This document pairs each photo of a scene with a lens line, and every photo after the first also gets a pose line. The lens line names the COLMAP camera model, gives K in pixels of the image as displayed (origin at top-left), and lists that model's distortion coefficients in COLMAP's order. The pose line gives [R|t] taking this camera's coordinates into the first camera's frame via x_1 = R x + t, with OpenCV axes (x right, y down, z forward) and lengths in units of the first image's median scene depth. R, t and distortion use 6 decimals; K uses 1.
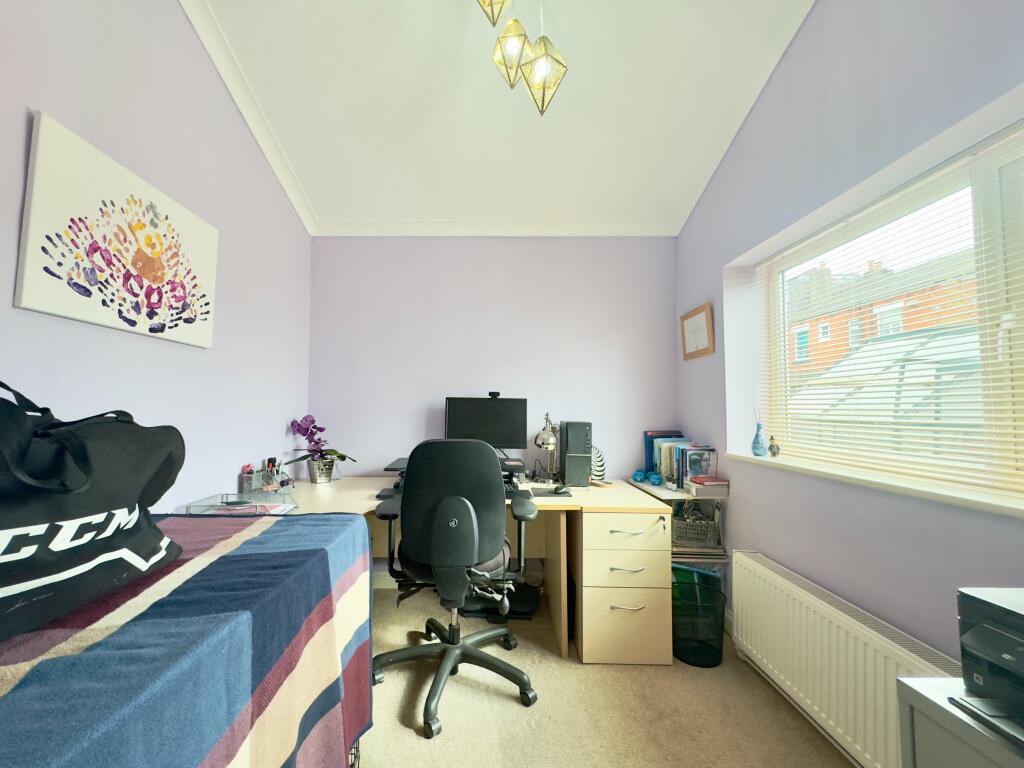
lens RADIAL K [[411.7, 0, 512.0], [0, 411.7, 384.0], [0, 0, 1]] dist [0.000046, 0.000123]
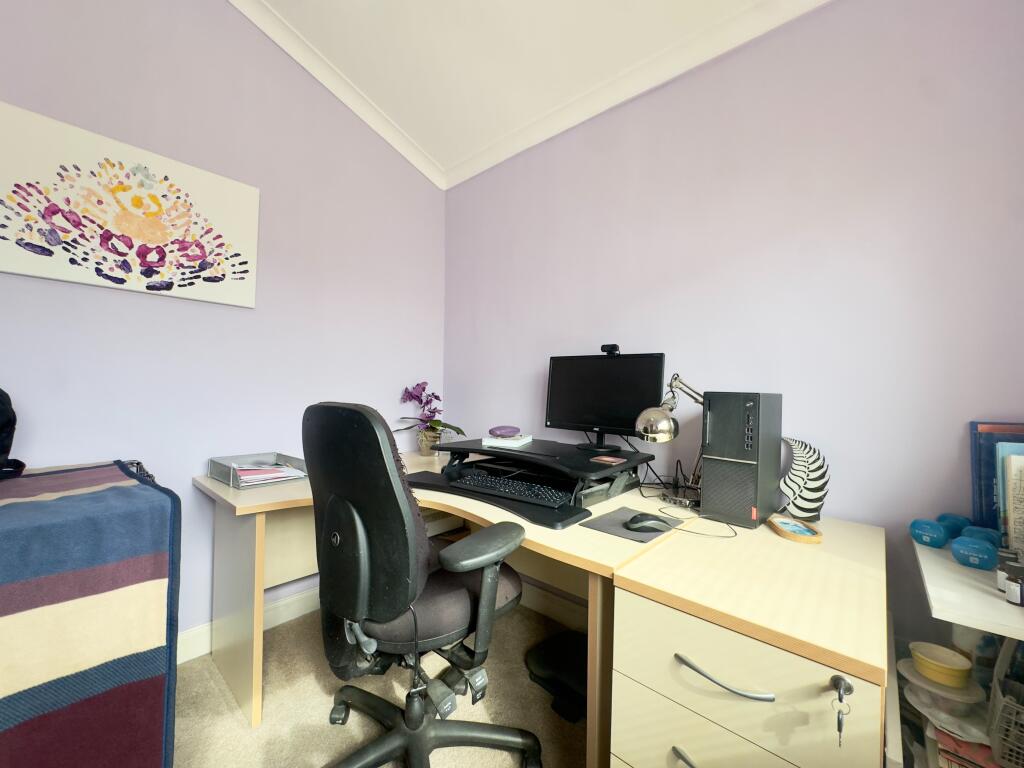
lens RADIAL K [[411.7, 0, 512.0], [0, 411.7, 384.0], [0, 0, 1]] dist [0.000046, 0.000123]
pose [[0.741447, 0.000457, -0.671011, 0.516099], [0.027735, 0.999124, 0.031327, 0.107236], [0.670437, -0.041838, 0.740786, 0.817568]]
